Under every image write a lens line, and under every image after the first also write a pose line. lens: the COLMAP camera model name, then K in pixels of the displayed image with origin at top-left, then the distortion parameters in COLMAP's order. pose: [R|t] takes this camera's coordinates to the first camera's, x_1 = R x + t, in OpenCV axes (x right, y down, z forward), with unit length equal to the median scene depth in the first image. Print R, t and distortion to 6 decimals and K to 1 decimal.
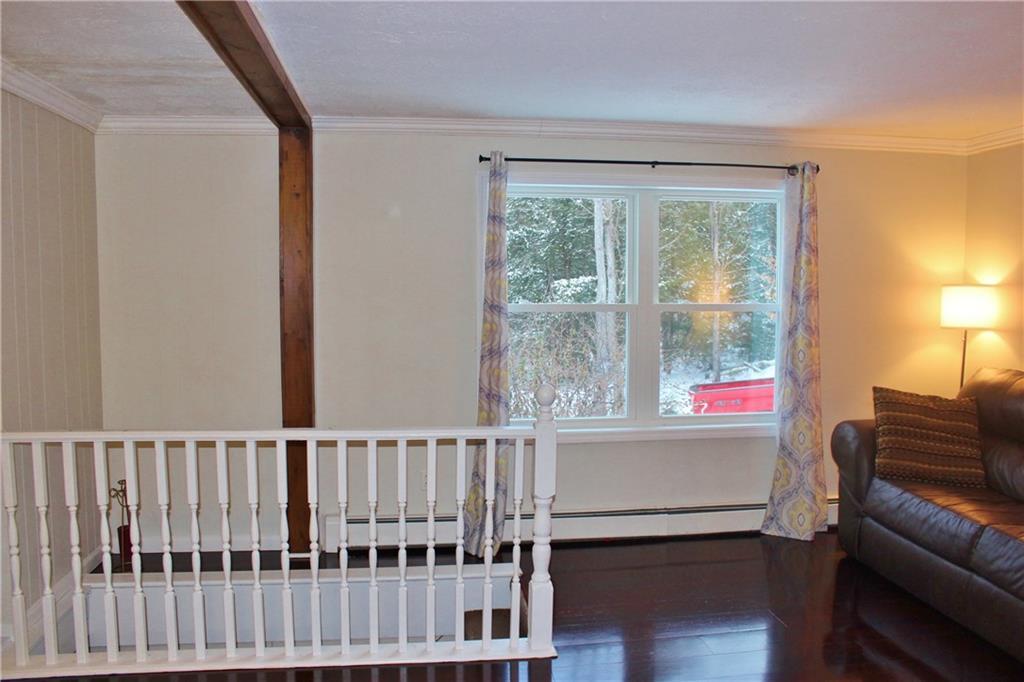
lens RADIAL K [[848.3, 0, 512.7], [0, 848.3, 387.9], [0, 0, 1]] dist [0.042096, 0.004223]
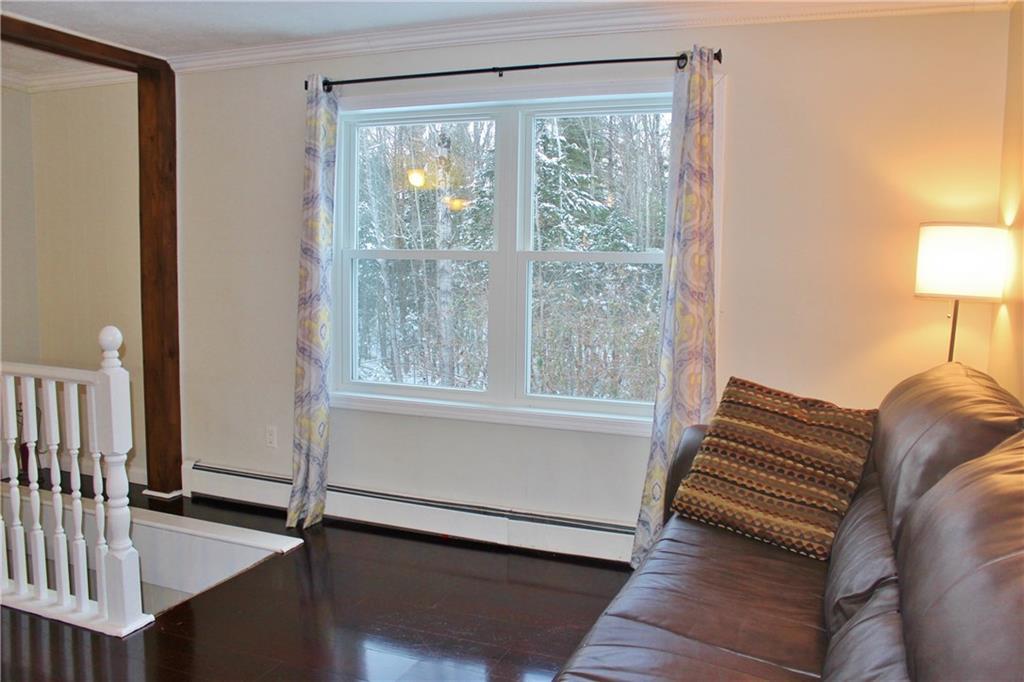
lens RADIAL K [[849.0, 0, 512.0], [0, 849.0, 341.0], [0, 0, 1]] dist [0.001387, -0.001260]
pose [[0.853331, 0.062537, -0.517605, 0.583836], [-0.059766, 0.997969, 0.022044, -0.032411], [0.517933, 0.012125, 0.855335, 0.334500]]
